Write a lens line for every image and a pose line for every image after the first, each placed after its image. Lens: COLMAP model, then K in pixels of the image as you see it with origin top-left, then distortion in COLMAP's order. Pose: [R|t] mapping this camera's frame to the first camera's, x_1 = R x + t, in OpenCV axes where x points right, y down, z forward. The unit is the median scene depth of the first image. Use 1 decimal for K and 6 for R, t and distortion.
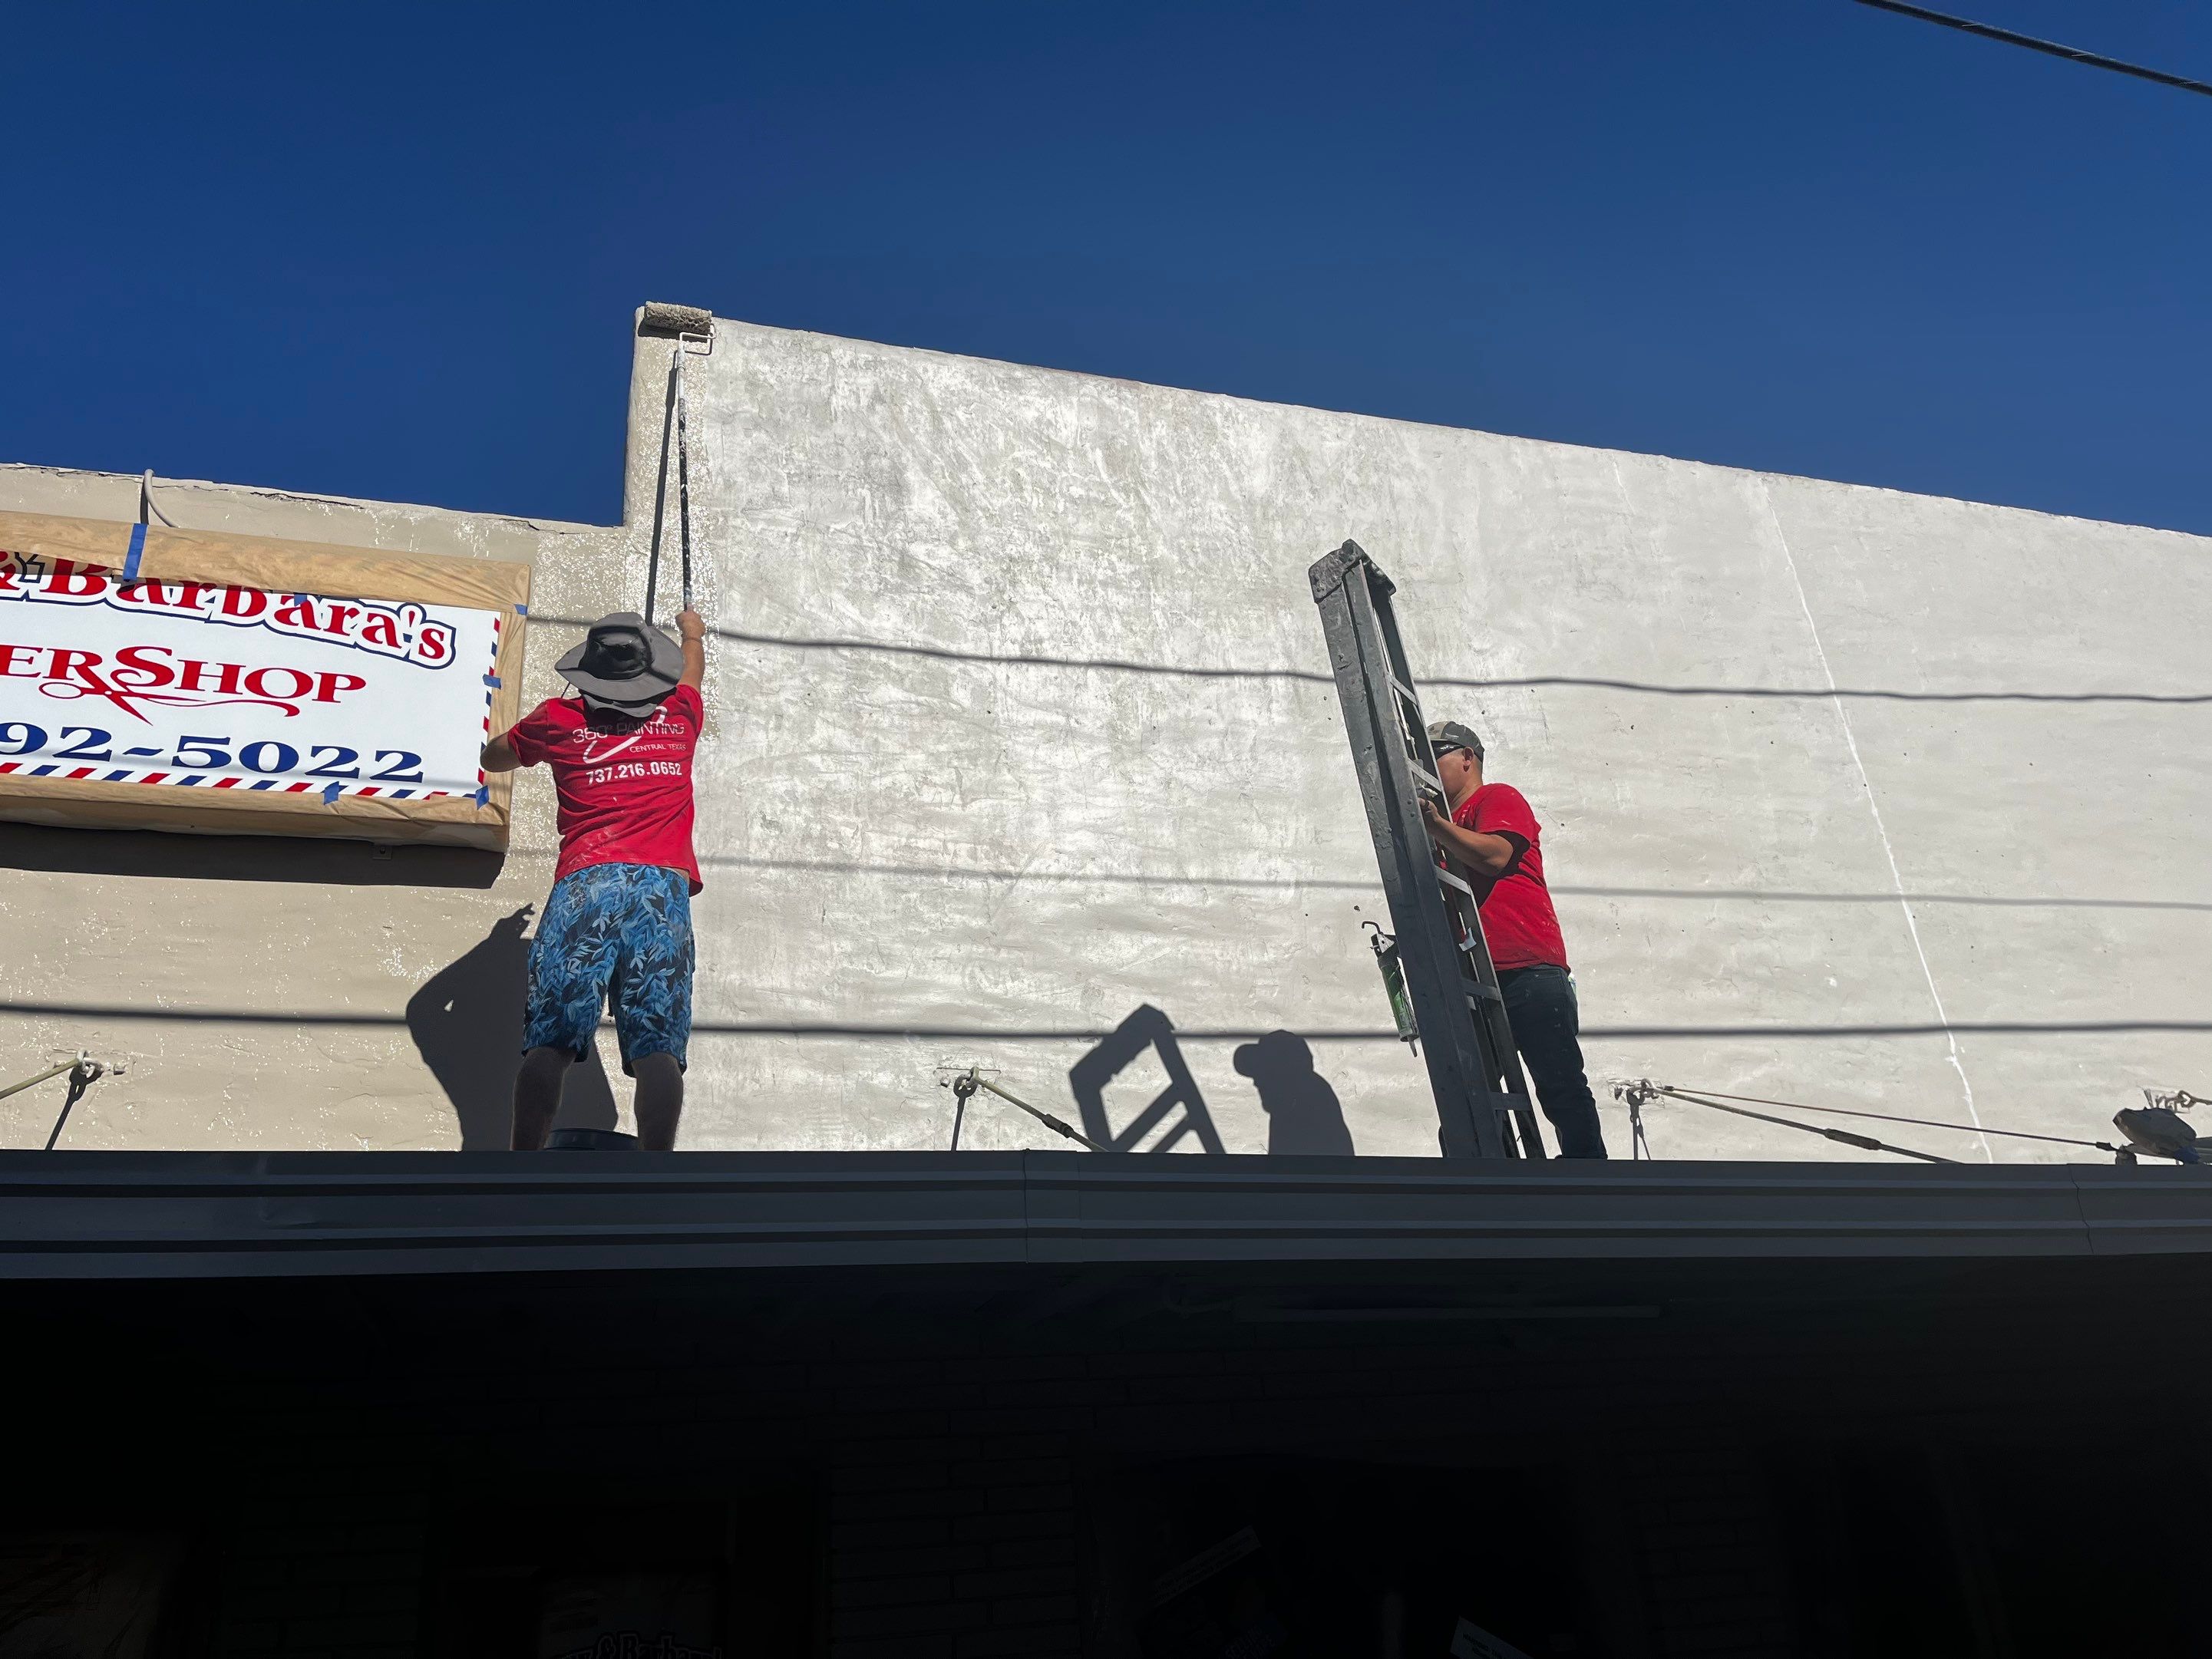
lens RADIAL K [[1672.1, 0, 1097.3], [0, 1672.1, 837.9], [0, 0, 1]] dist [0.068054, -0.091208]
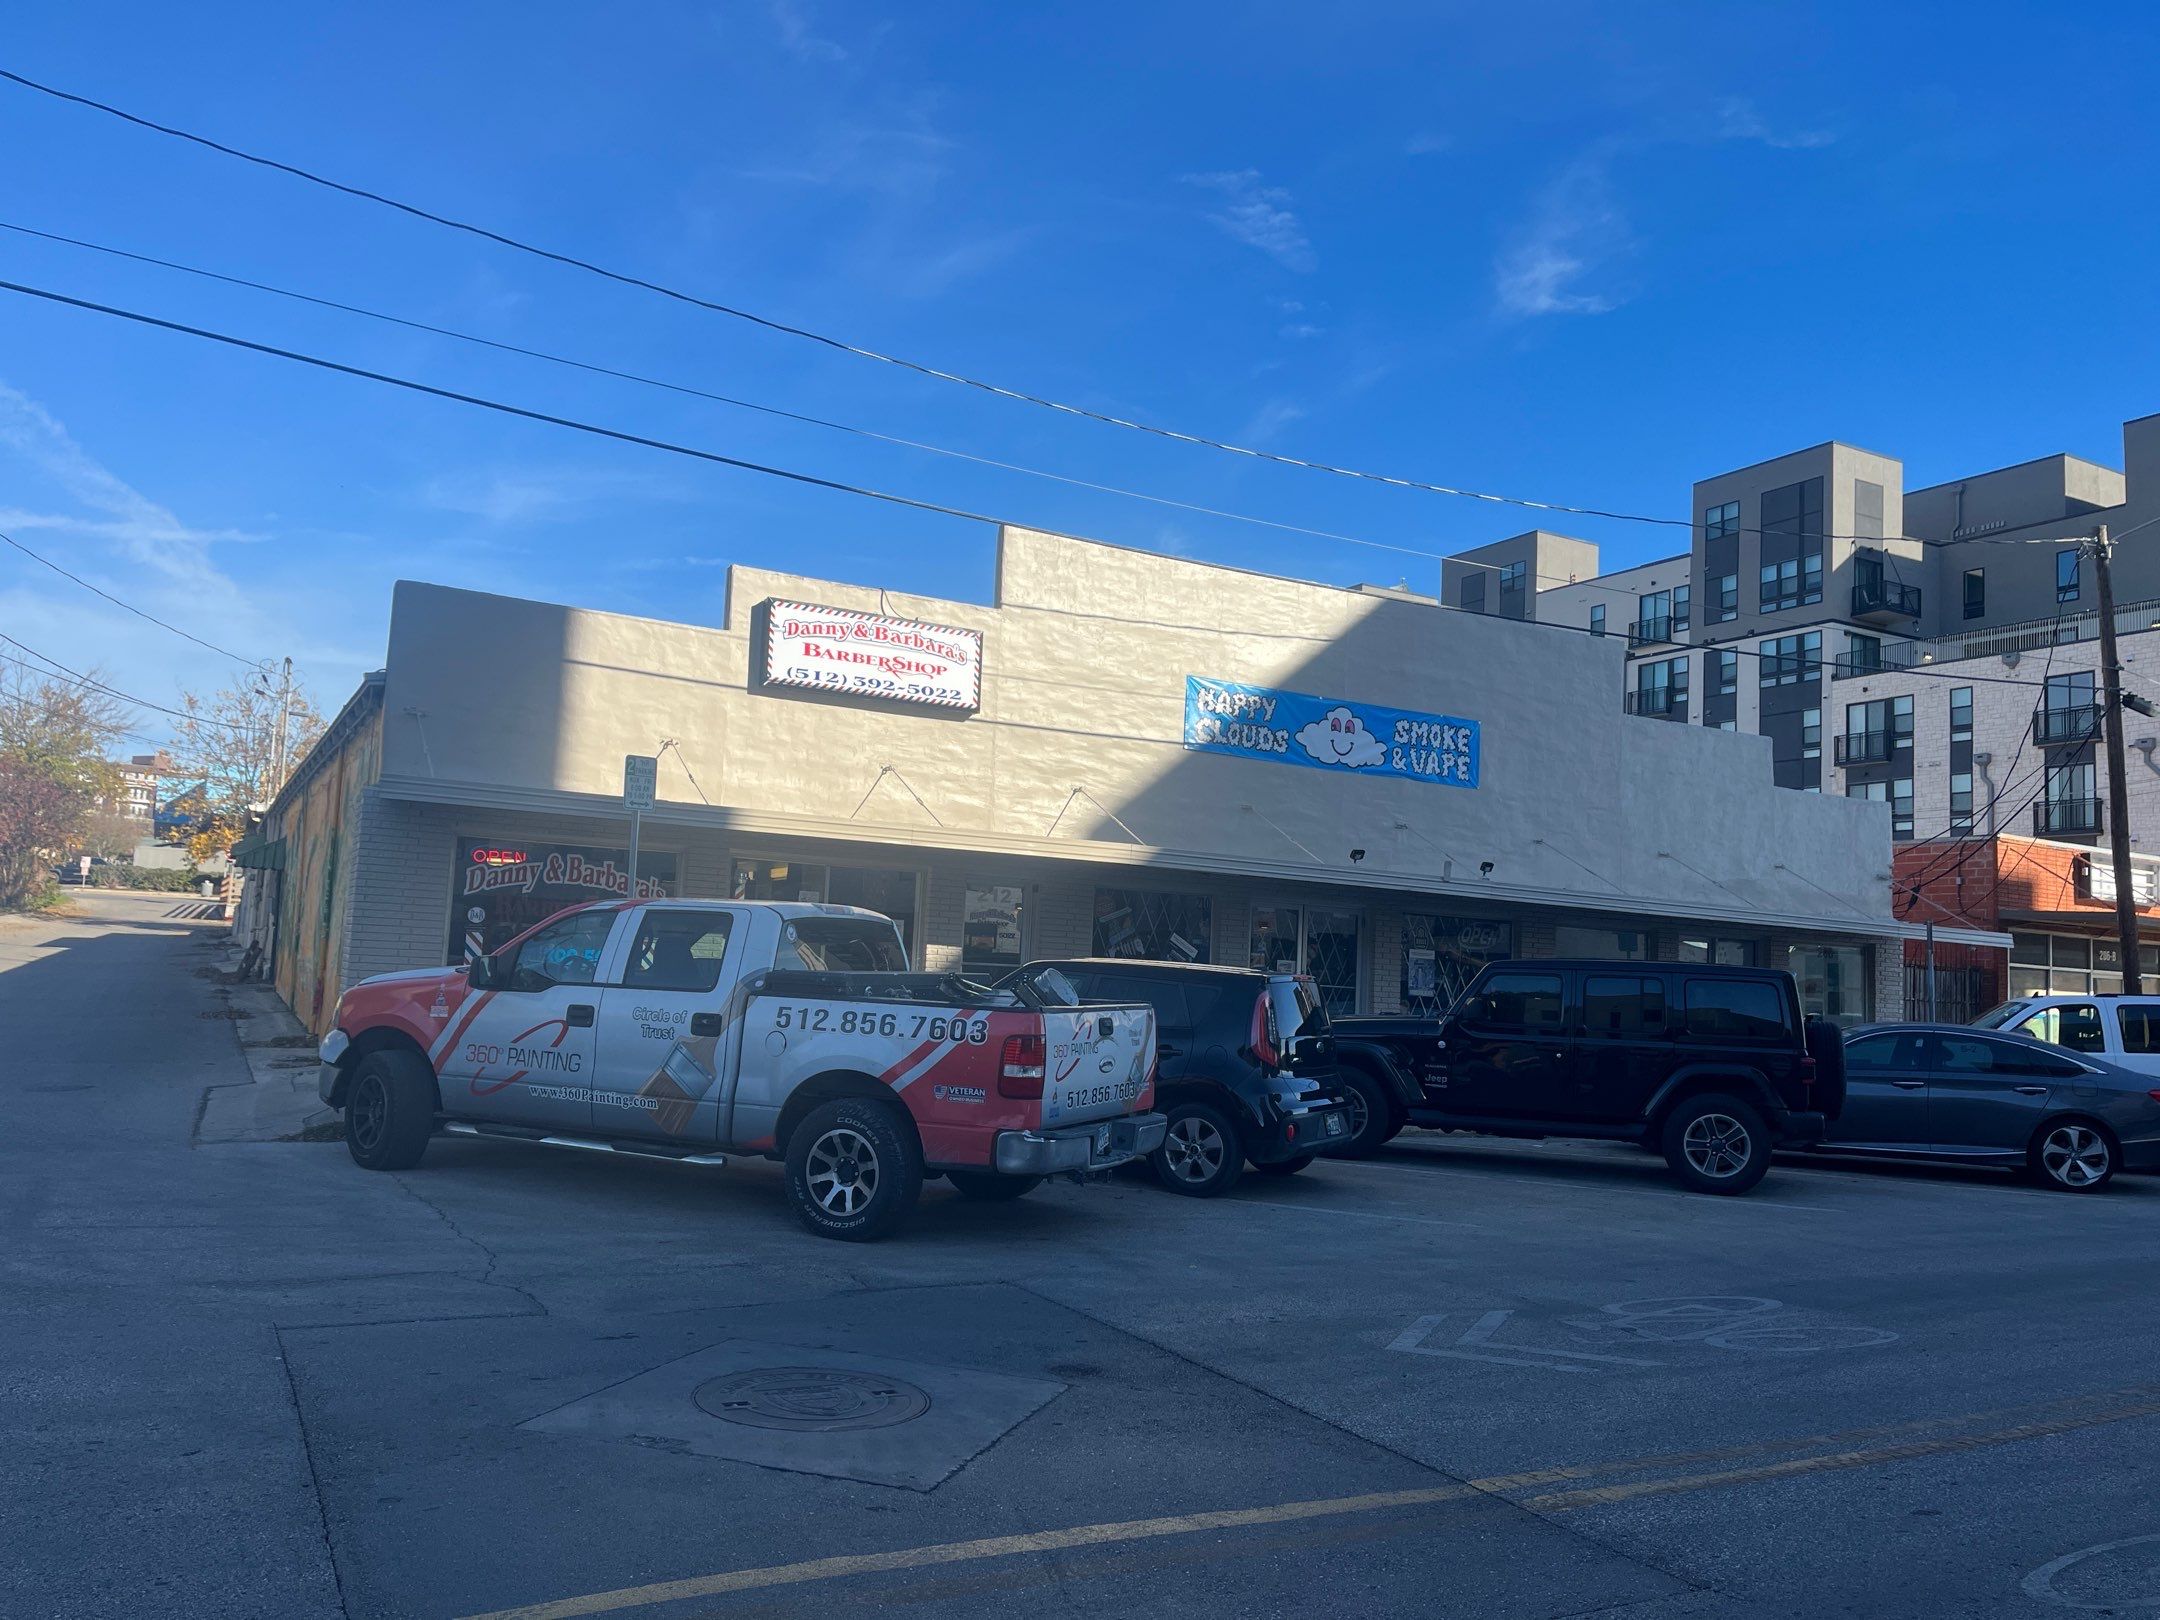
lens RADIAL K [[1635.5, 0, 1081.7], [0, 1635.5, 811.2], [0, 0, 1]] dist [0.048392, -0.018087]
pose [[0.969612, 0.152795, 0.191065, -0.787825], [-0.211003, 0.917544, 0.337033, -1.085364], [-0.123814, -0.367107, 0.921902, -2.487301]]
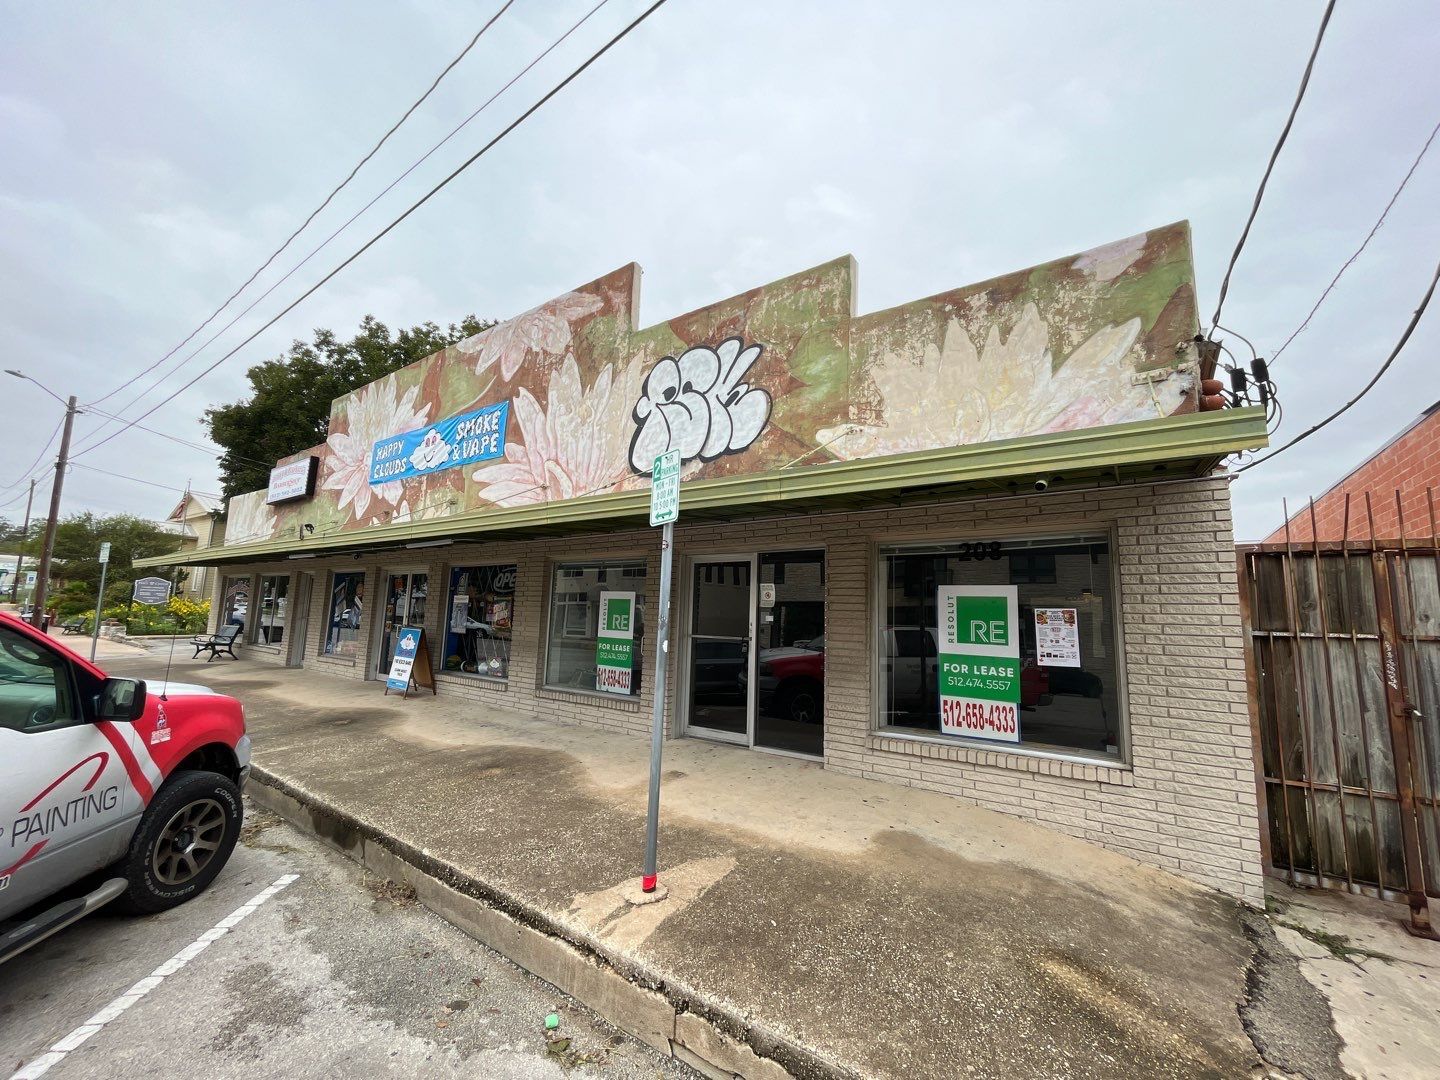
lens RADIAL K [[586.7, 0, 718.1], [0, 586.7, 545.9], [0, 0, 1]] dist [-0.000375, -0.001502]
pose [[0.601079, 0.002175, -0.799186, 2.942500], [0.284986, 0.933673, 0.216883, 0.168562], [0.746650, -0.358121, 0.560592, 0.810425]]
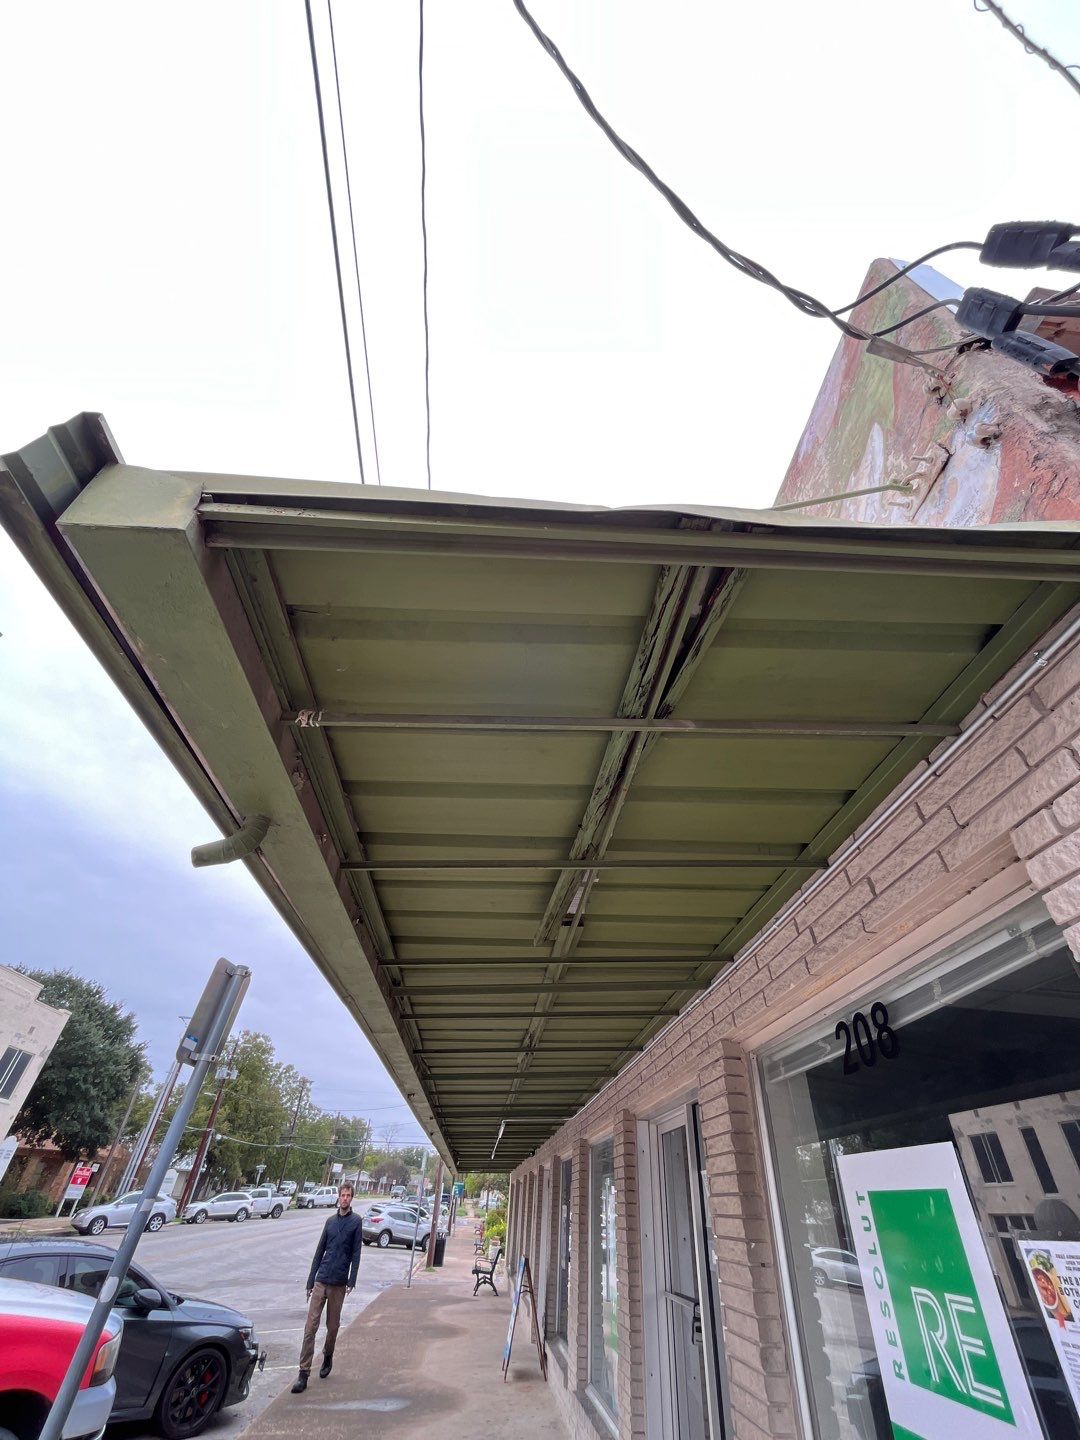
lens RADIAL K [[586.7, 0, 542.3], [0, 586.7, 722.4], [0, 0, 1]] dist [-0.000375, -0.001502]
pose [[-0.207887, -0.574225, -0.791864, 2.871717], [0.401353, 0.688188, -0.604411, 0.521991], [0.892019, -0.443466, 0.087402, 1.564393]]
